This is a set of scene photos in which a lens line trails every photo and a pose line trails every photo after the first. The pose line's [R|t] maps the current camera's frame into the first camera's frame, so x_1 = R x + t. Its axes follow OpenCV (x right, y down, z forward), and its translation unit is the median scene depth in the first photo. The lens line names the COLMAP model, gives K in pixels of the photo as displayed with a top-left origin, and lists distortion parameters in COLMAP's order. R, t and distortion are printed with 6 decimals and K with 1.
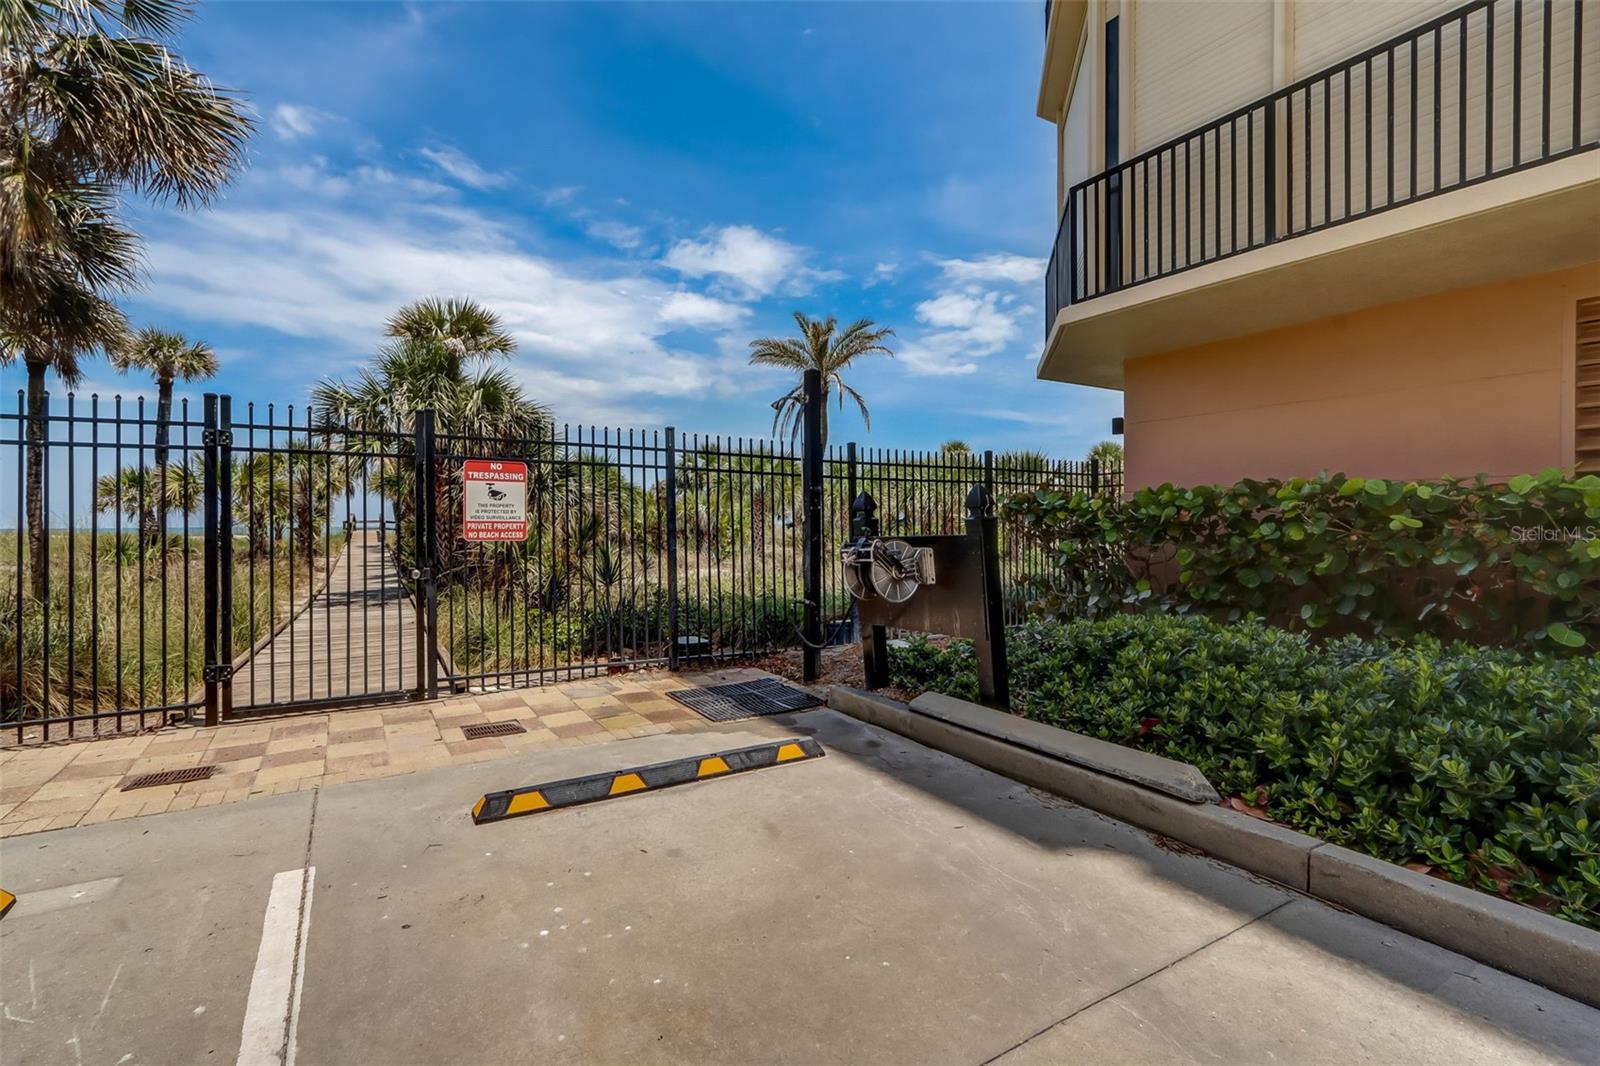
lens RADIAL K [[737.0, 0, 800.1], [0, 737.0, 529.9], [0, 0, 1]] dist [-0.001410, 0.000335]
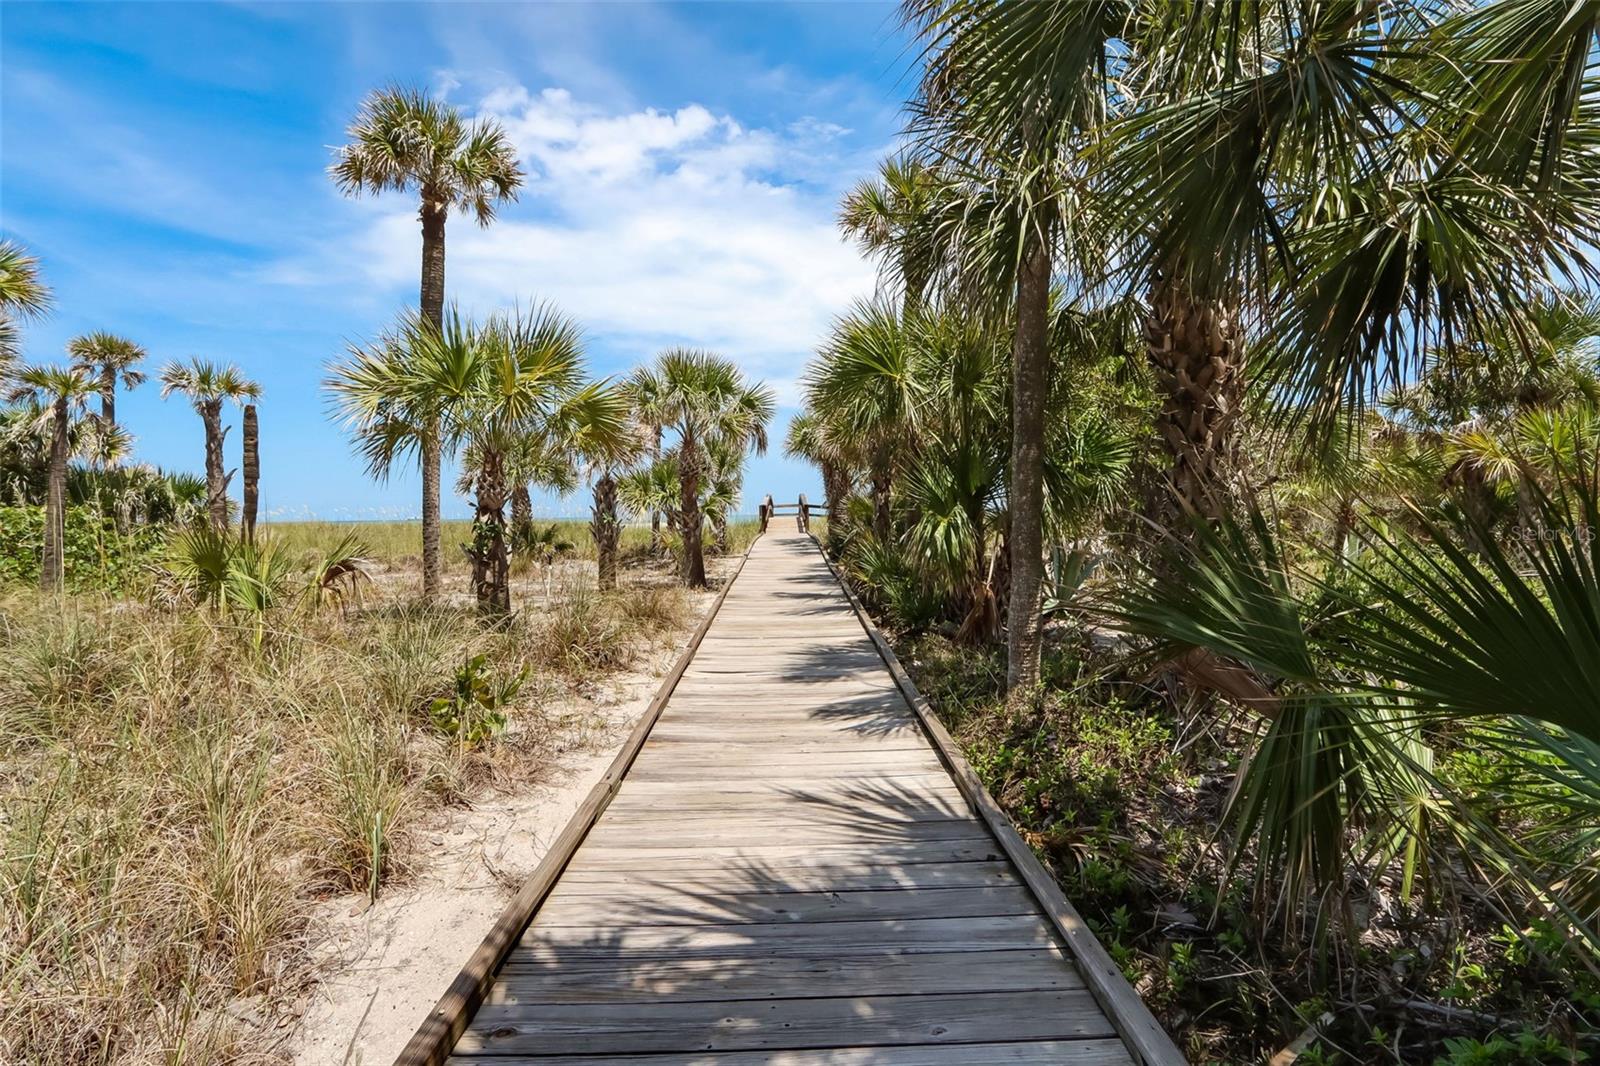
lens RADIAL K [[737.0, 0, 800.2], [0, 737.0, 527.7], [0, 0, 1]] dist [-0.001410, 0.000335]
pose [[0.874836, 0.010850, -0.484297, -0.291743], [-0.002875, 0.999848, 0.017207, -0.002698], [0.484410, -0.013660, 0.874734, 0.485285]]
